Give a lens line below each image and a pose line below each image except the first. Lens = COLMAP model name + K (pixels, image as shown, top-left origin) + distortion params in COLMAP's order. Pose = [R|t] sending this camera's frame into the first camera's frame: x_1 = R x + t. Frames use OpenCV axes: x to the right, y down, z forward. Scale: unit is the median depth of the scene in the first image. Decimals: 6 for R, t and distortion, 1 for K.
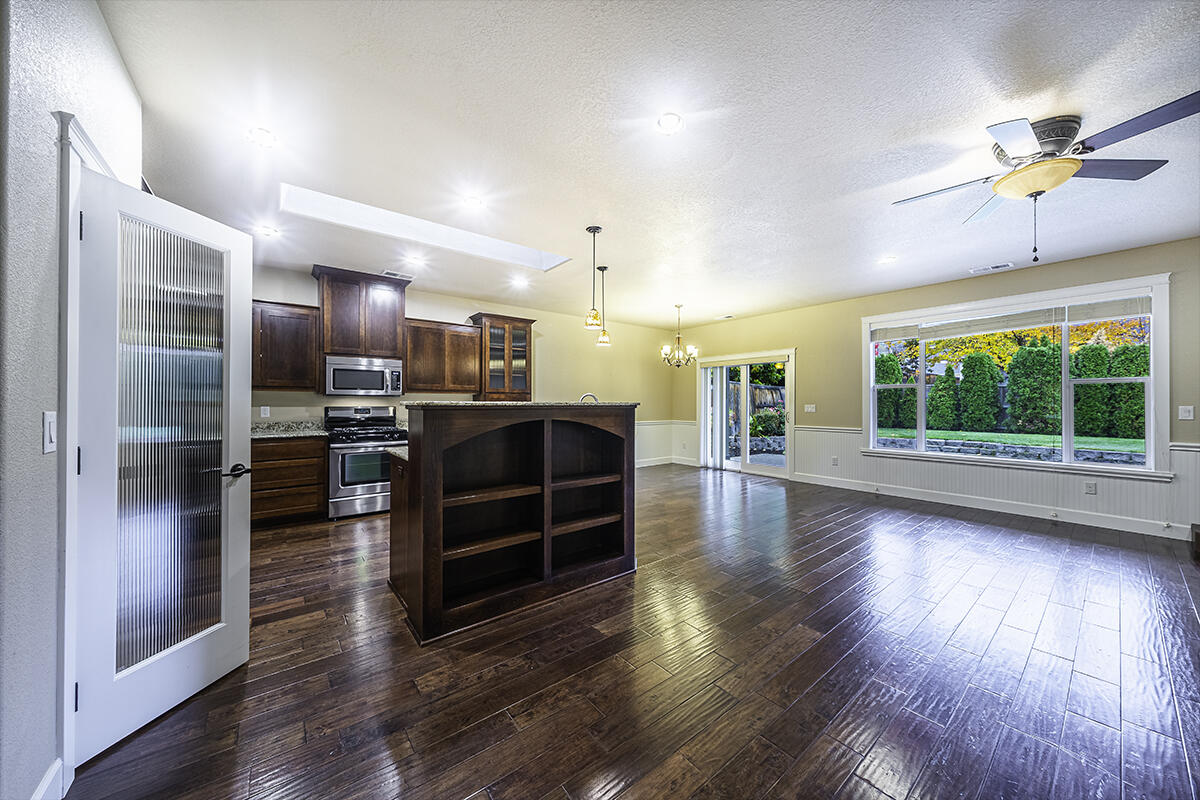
lens RADIAL K [[432.3, 0, 596.6], [0, 432.3, 398.1], [0, 0, 1]] dist [-0.002493, -0.000156]
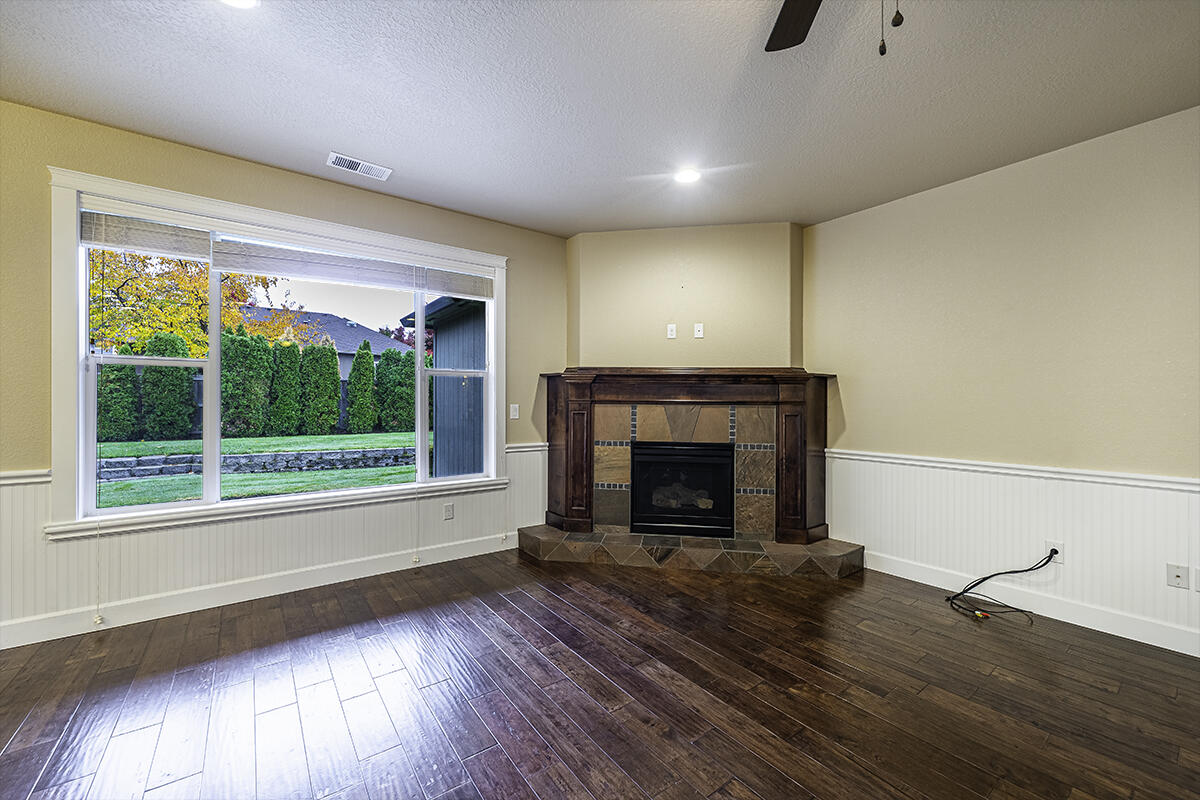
lens RADIAL K [[478.1, 0, 601.4], [0, 478.1, 399.7], [0, 0, 1]] dist [0.001899, 0.000213]
pose [[0.048486, 0.003786, 0.998817, 0.124746], [-0.012495, 0.999917, -0.003184, 0.003641], [-0.998746, -0.012326, 0.048530, 0.277017]]
